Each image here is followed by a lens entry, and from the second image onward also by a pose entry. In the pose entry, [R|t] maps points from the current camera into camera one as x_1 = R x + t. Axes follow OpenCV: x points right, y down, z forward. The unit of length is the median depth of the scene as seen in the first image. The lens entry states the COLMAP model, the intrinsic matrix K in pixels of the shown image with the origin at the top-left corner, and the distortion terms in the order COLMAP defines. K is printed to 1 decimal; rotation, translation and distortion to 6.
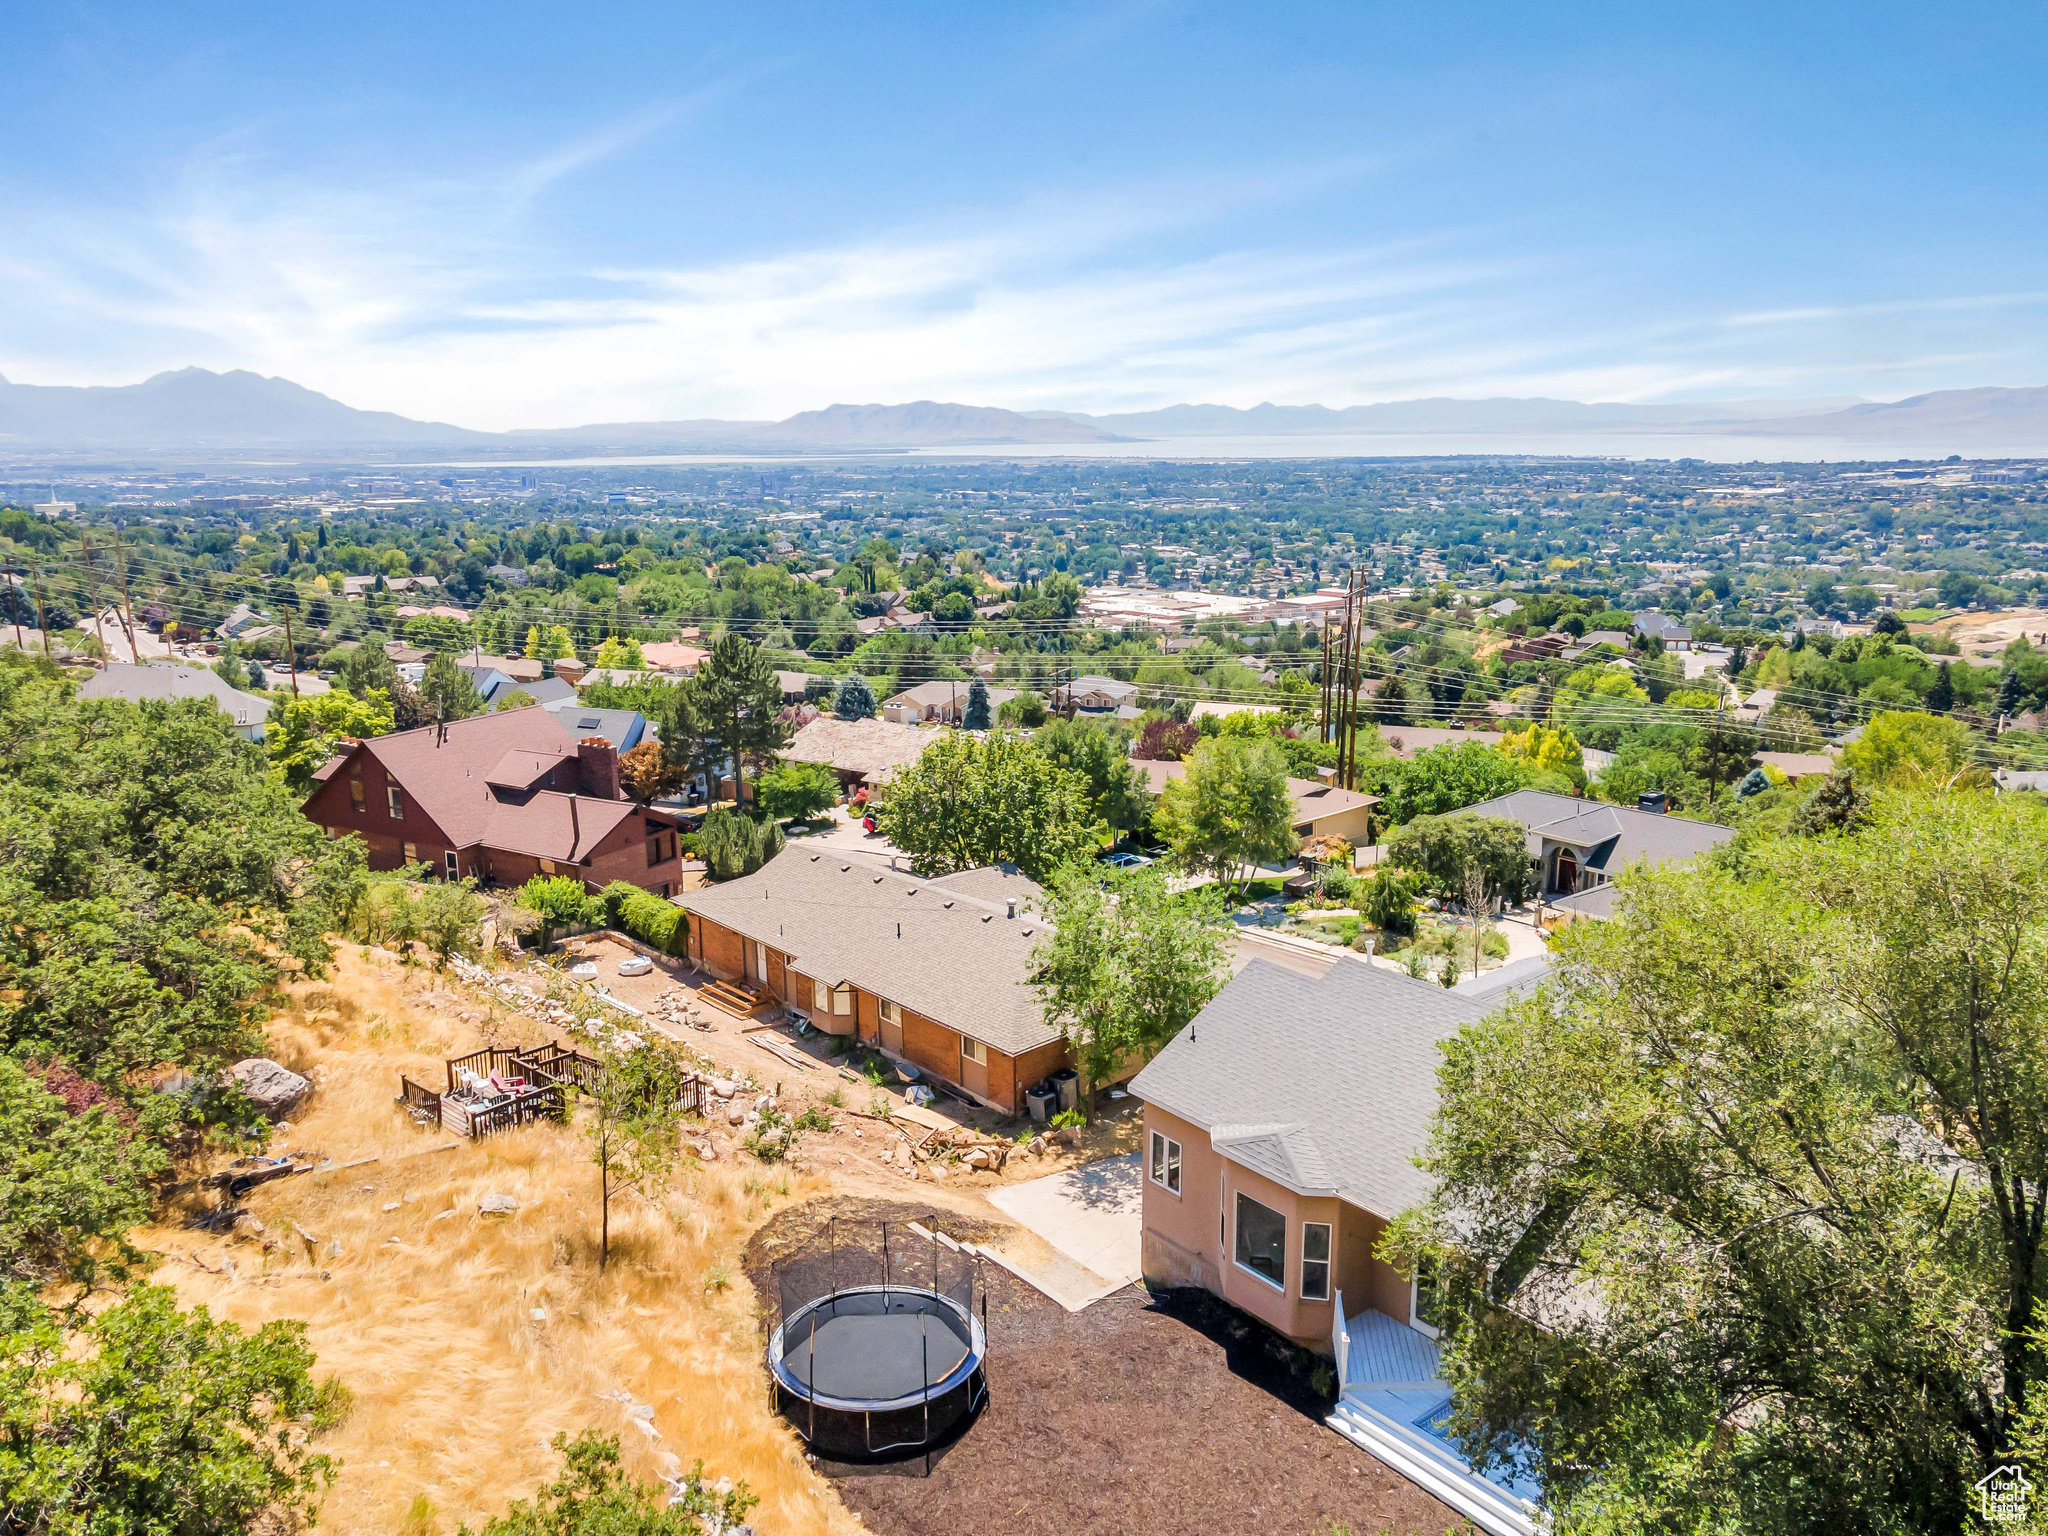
lens RADIAL K [[1506.4, 0, 1012.9], [0, 1506.4, 766.8], [0, 0, 1]] dist [0.021565, 0.037231]
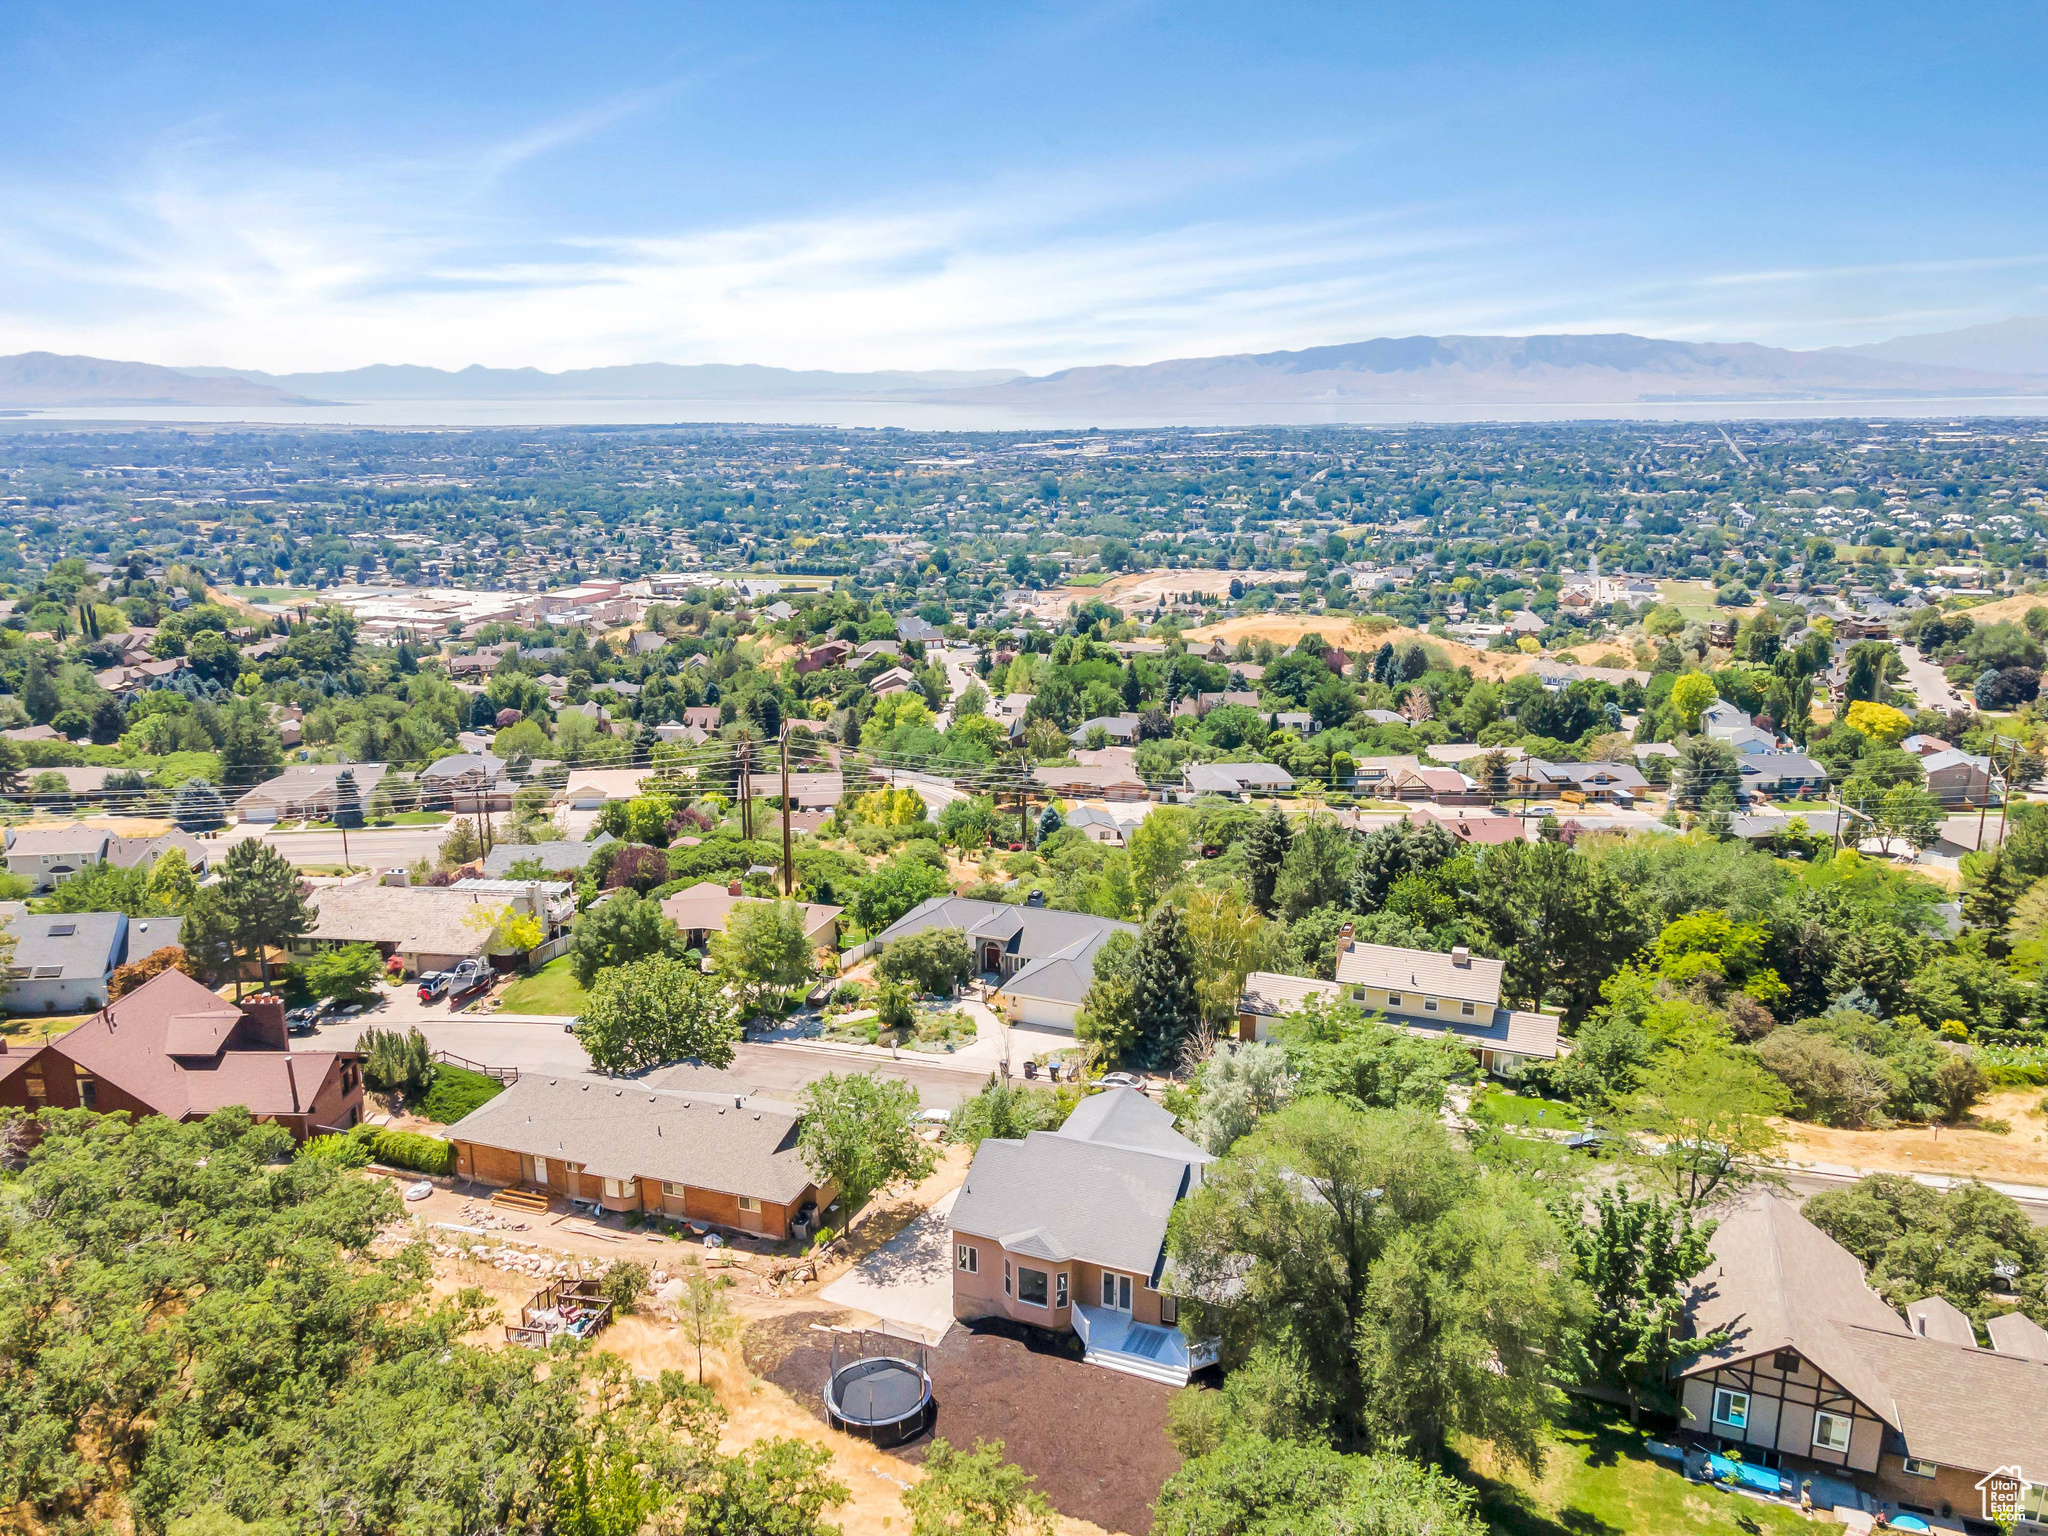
lens RADIAL K [[1506.4, 0, 1024.6], [0, 1506.4, 767.9], [0, 0, 1]] dist [0.021565, 0.037231]
pose [[0.877872, -0.110589, 0.465952, -0.210916], [0.099541, 0.993858, 0.048342, -0.142769], [-0.468436, 0.003943, 0.883489, -0.240021]]
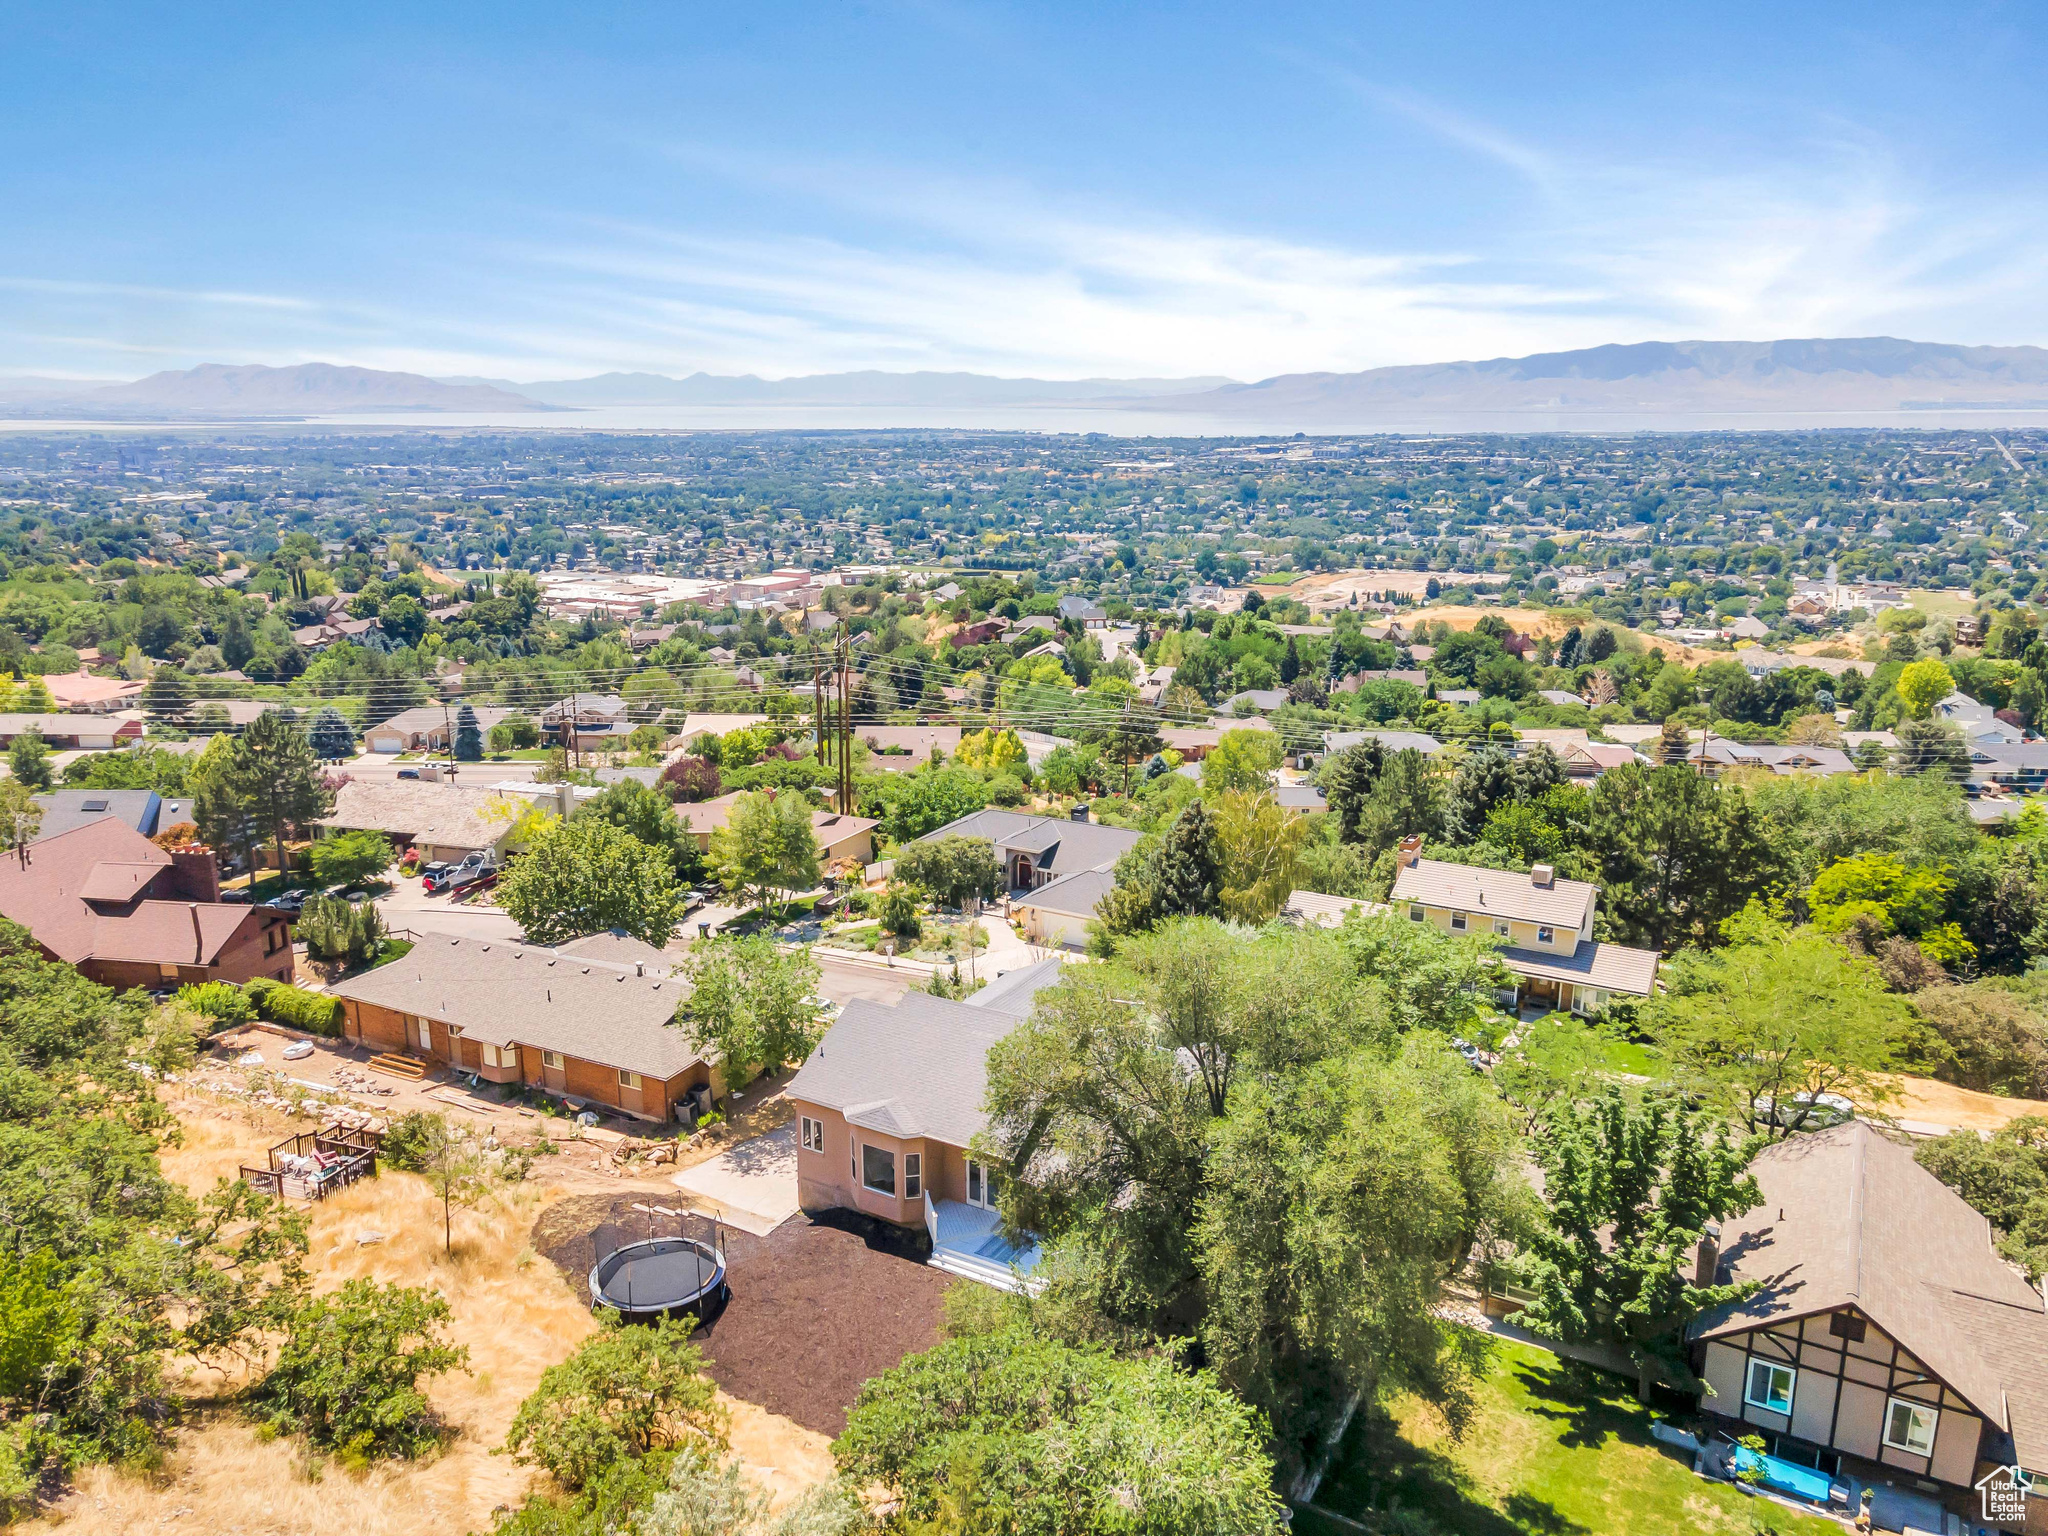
lens RADIAL K [[1506.4, 0, 1020.6], [0, 1506.4, 768.8], [0, 0, 1]] dist [0.021565, 0.037231]
pose [[0.934554, -0.076841, 0.347425, -0.068505], [0.069824, 0.997023, 0.032692, -0.050687], [-0.348903, -0.006294, 0.937138, -0.180447]]
